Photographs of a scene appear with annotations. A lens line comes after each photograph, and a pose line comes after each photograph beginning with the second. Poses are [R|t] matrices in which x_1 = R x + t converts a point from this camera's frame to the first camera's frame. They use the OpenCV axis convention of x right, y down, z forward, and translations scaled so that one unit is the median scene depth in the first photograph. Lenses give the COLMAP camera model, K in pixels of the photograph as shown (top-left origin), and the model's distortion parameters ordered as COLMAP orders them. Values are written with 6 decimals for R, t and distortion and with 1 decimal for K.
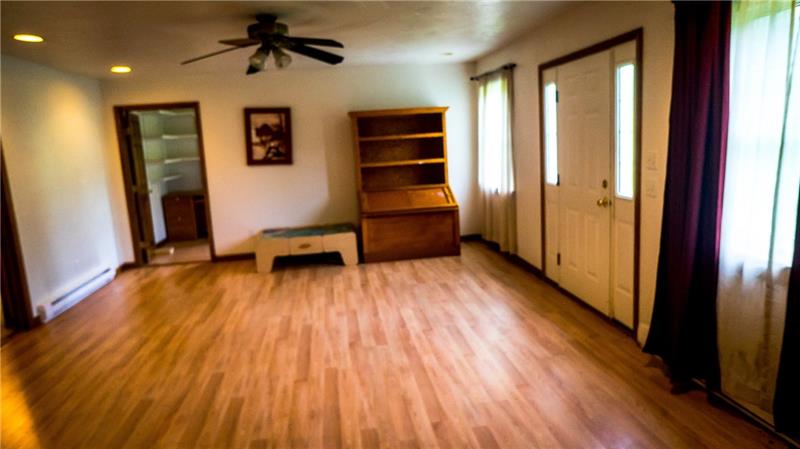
lens RADIAL K [[533.9, 0, 400.0], [0, 533.9, 224.5], [0, 0, 1]] dist [-0.006040, -0.001418]
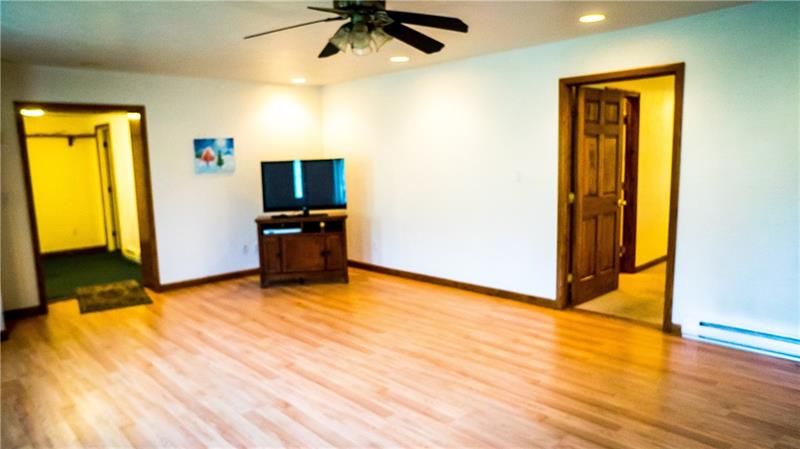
lens RADIAL K [[533.9, 0, 400.0], [0, 533.9, 224.5], [0, 0, 1]] dist [-0.006040, -0.001418]
pose [[-0.808503, 0.163126, -0.565432, 0.208269], [-0.015515, 0.954572, 0.297576, -0.319686], [0.588288, 0.249363, -0.769243, 1.842377]]
